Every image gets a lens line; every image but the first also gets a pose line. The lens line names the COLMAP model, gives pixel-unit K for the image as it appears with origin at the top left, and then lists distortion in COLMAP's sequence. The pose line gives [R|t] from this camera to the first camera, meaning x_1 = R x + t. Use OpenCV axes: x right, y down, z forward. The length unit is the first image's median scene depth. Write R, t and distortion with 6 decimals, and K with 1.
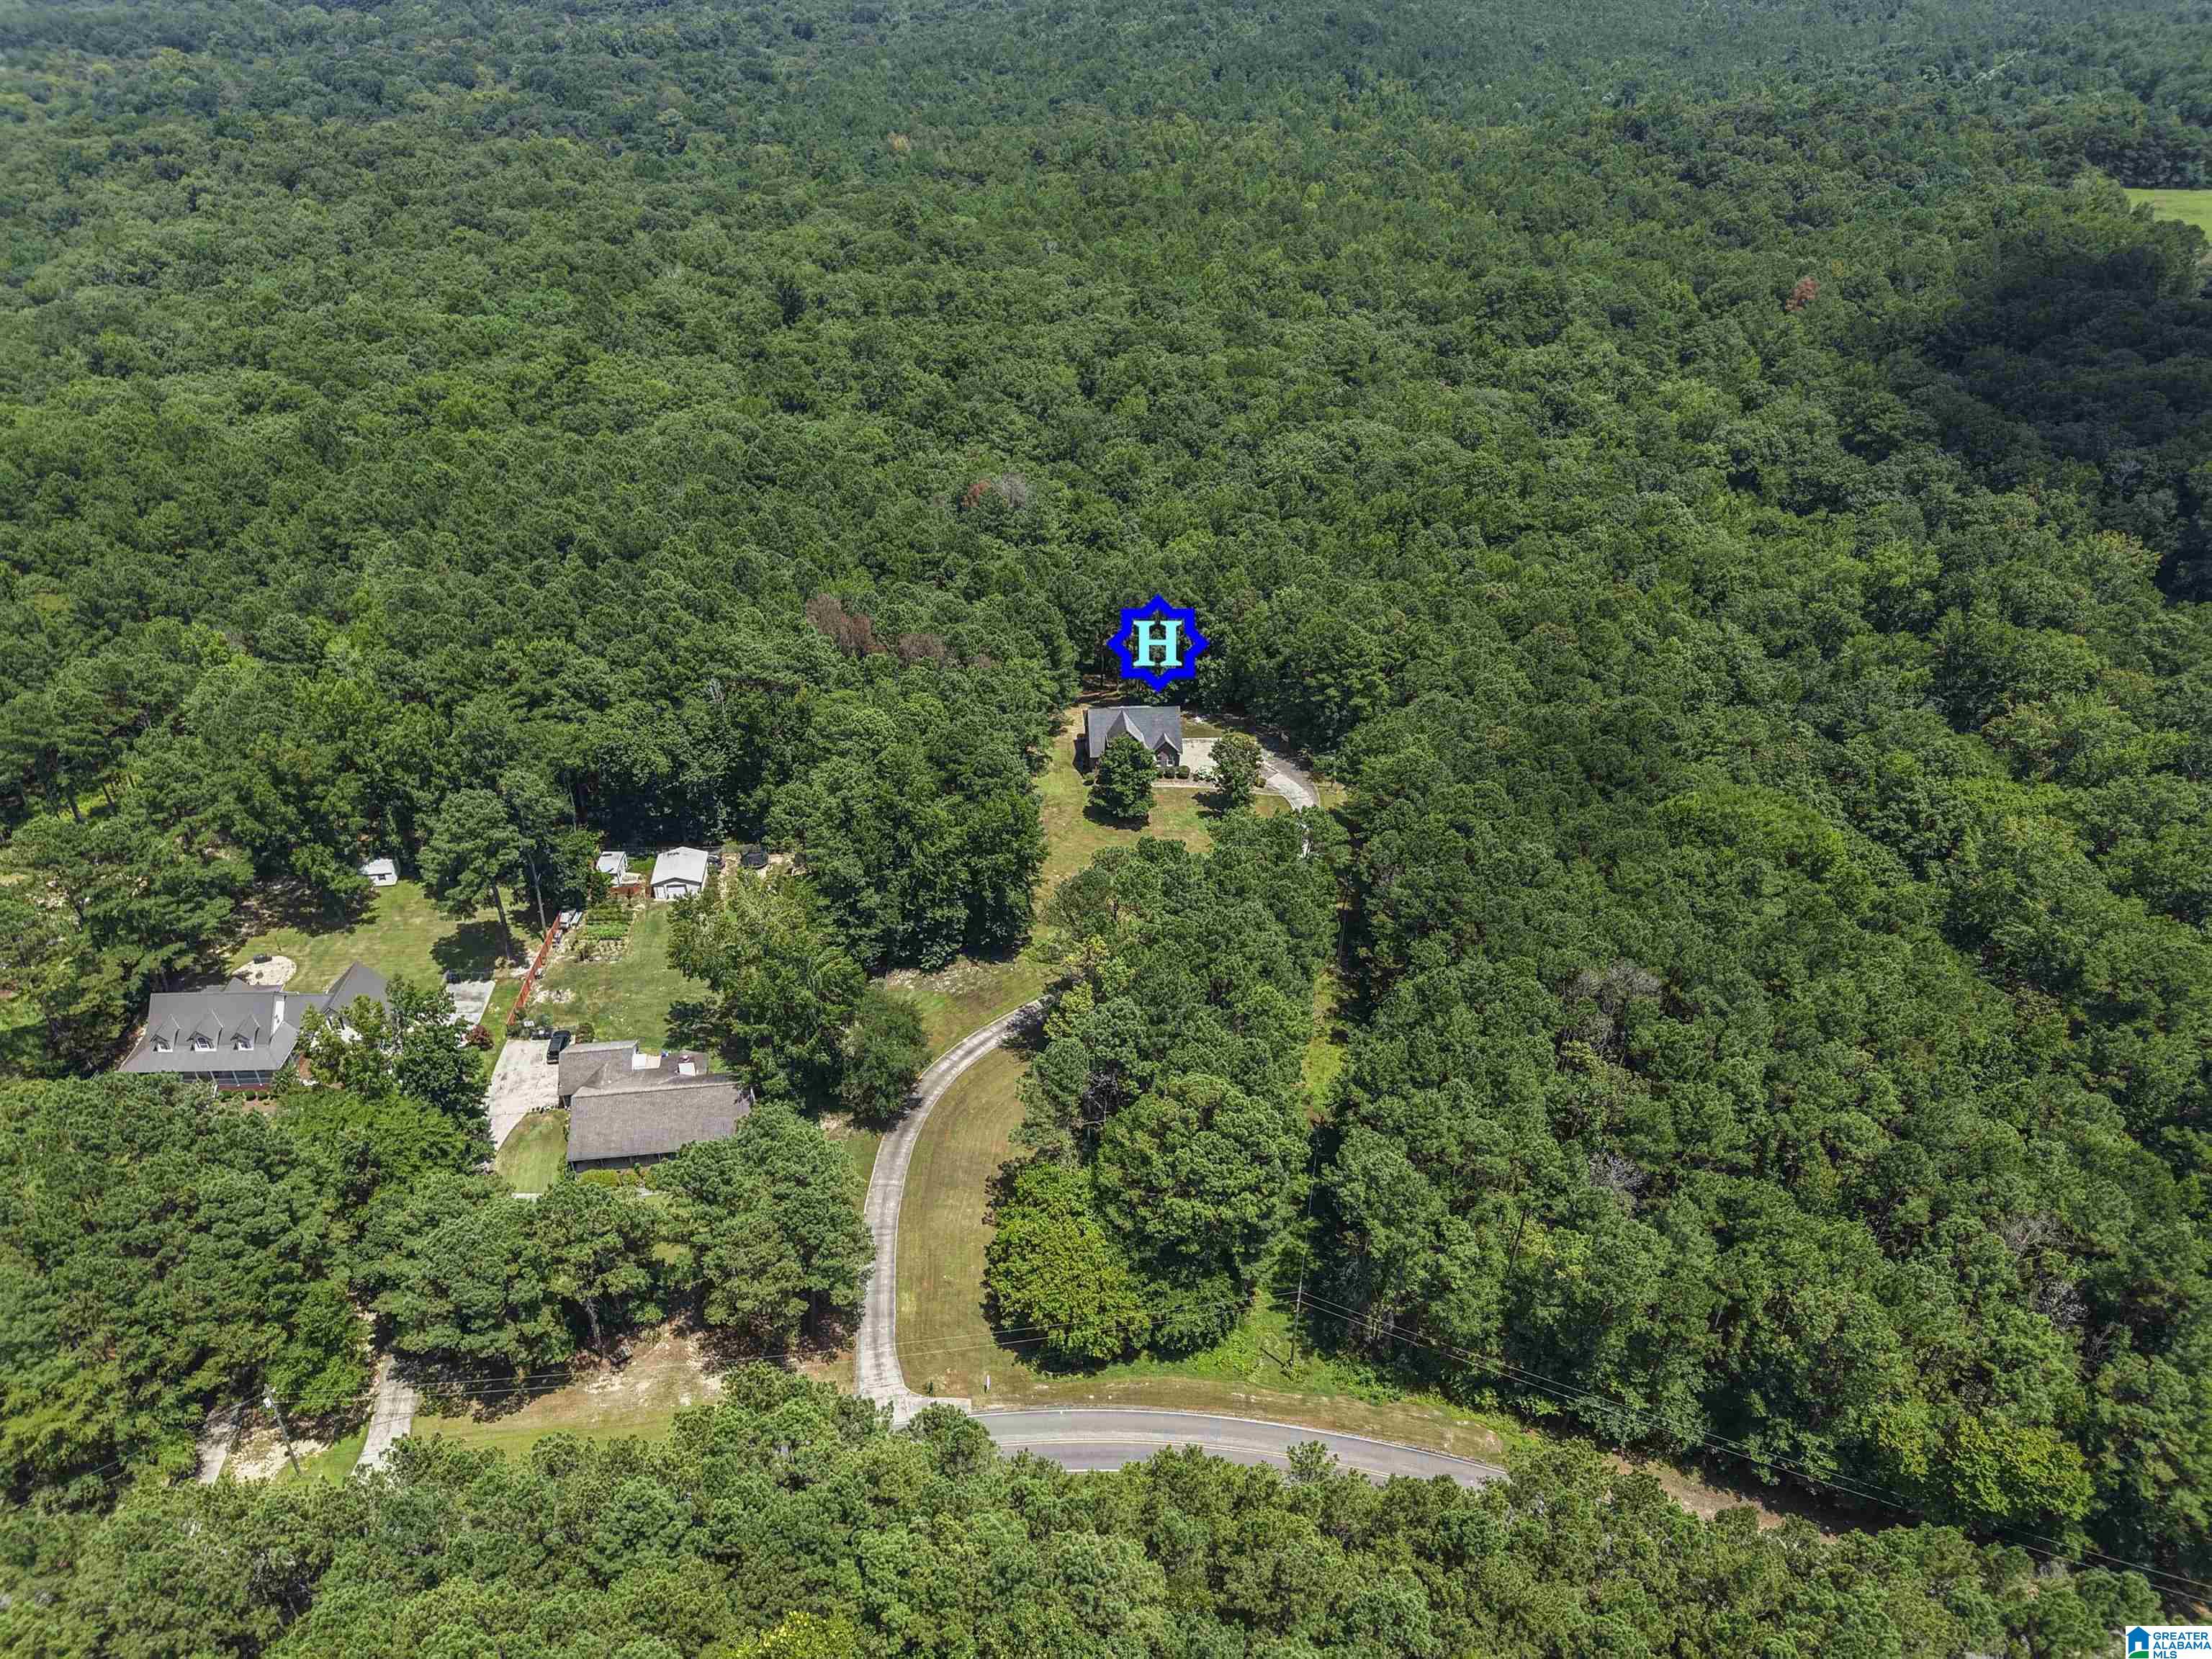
lens RADIAL K [[1500.4, 0, 1107.1], [0, 1500.4, 833.4], [0, 0, 1]] dist [0.013006, -0.009154]
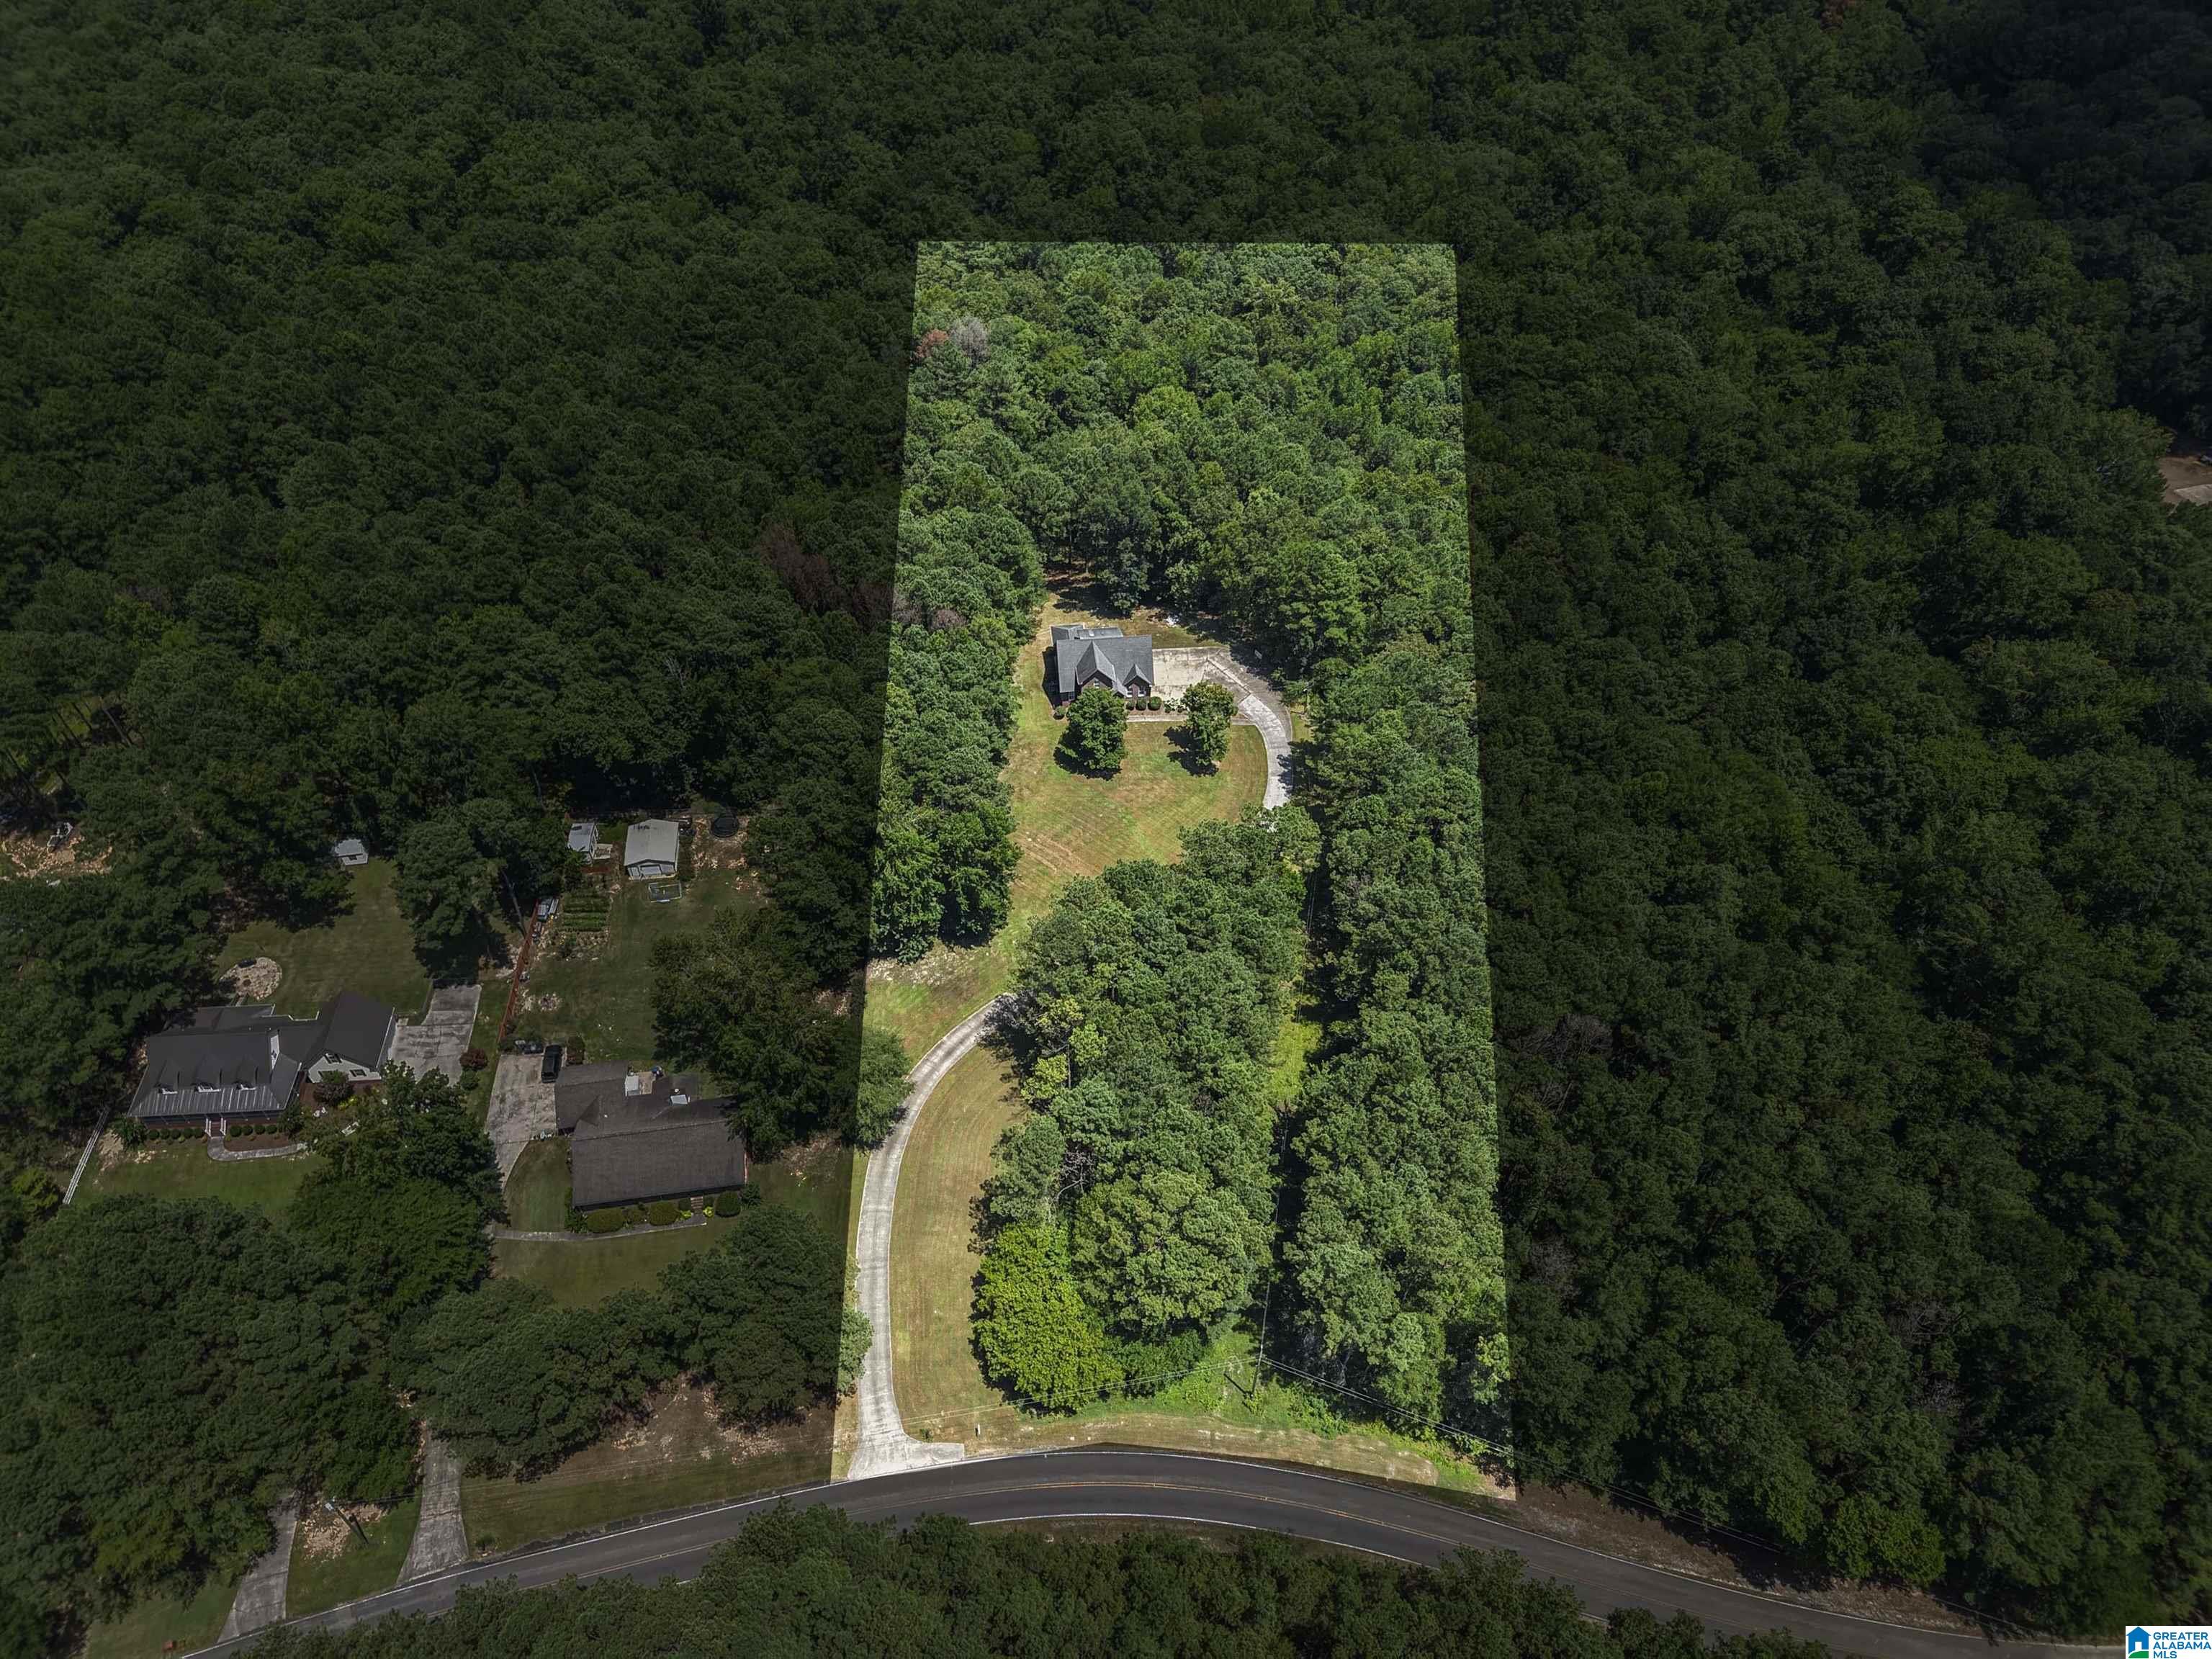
lens RADIAL K [[1500.4, 0, 1108.4], [0, 1500.4, 839.9], [0, 0, 1]] dist [0.013006, -0.009154]
pose [[0.999731, -0.012950, 0.019263, 0.000403], [0.007512, 0.965750, 0.259364, -0.241353], [-0.021962, -0.259150, 0.965587, 0.028144]]
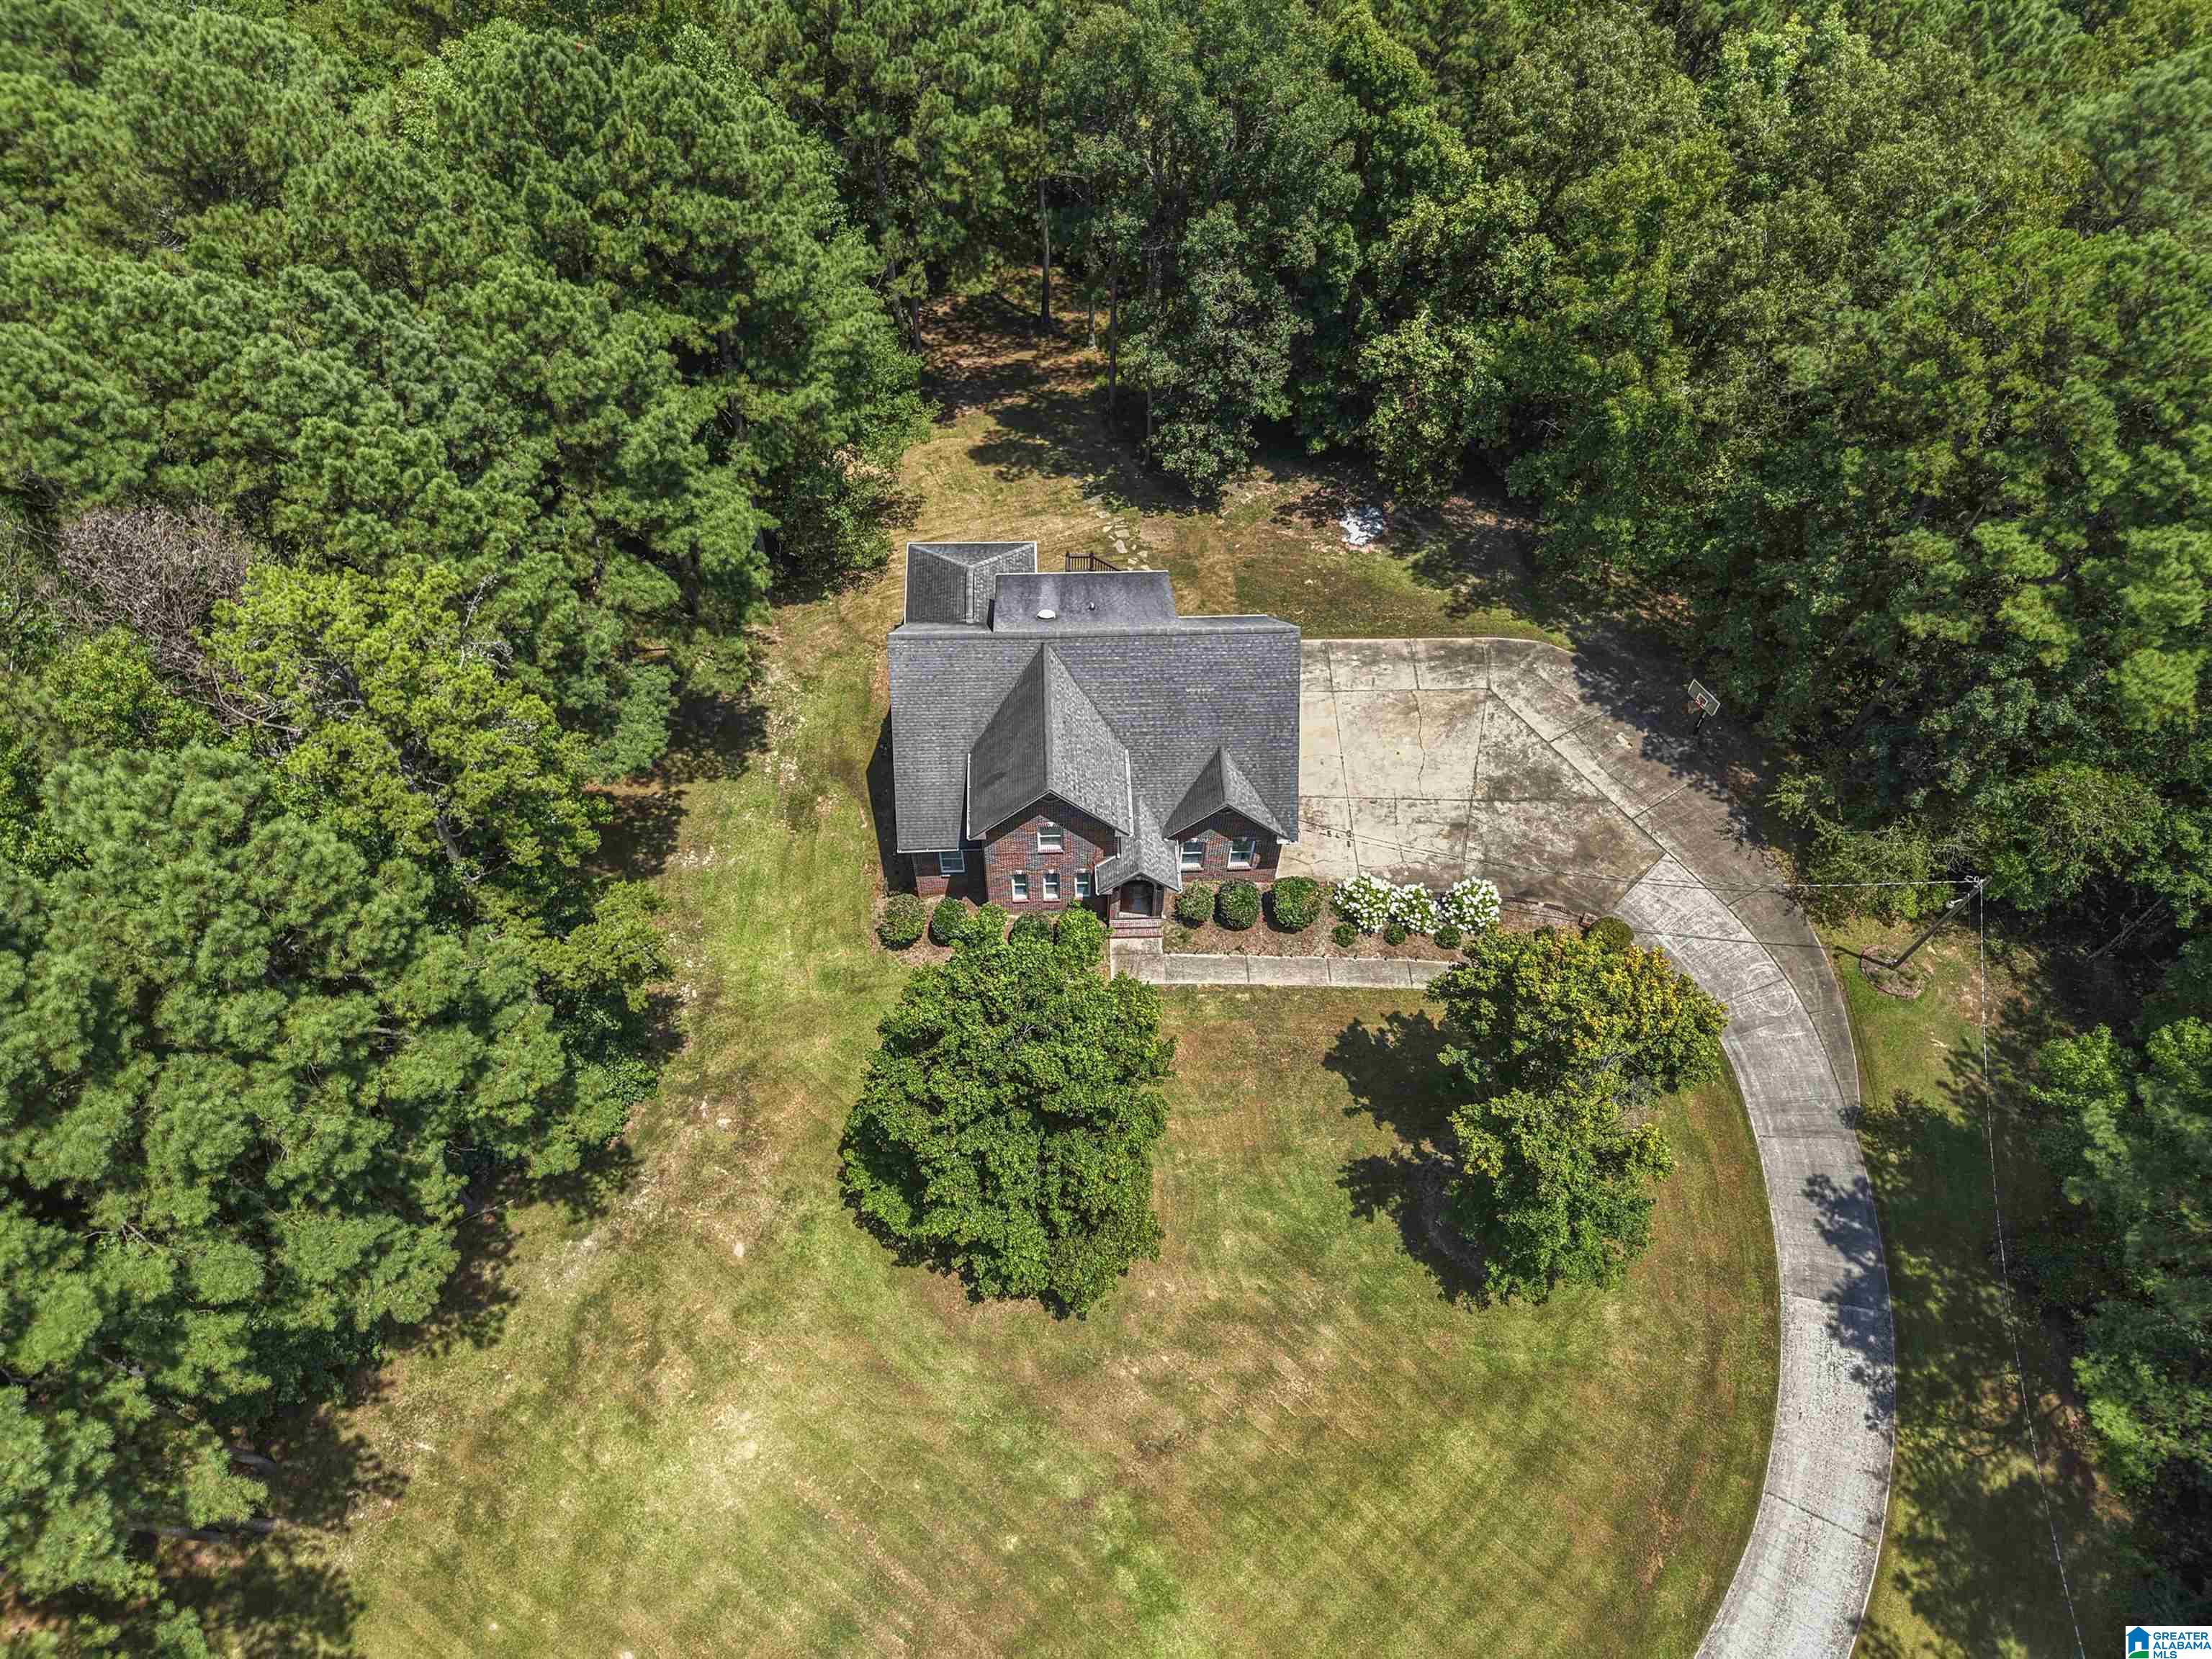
lens RADIAL K [[1500.4, 0, 1096.3], [0, 1500.4, 833.9], [0, 0, 1]] dist [0.013006, -0.009154]
pose [[0.998477, 0.043779, -0.033571, 0.030962], [-0.027595, 0.923238, 0.383236, -0.163651], [0.047771, -0.381726, 0.923040, 0.898477]]
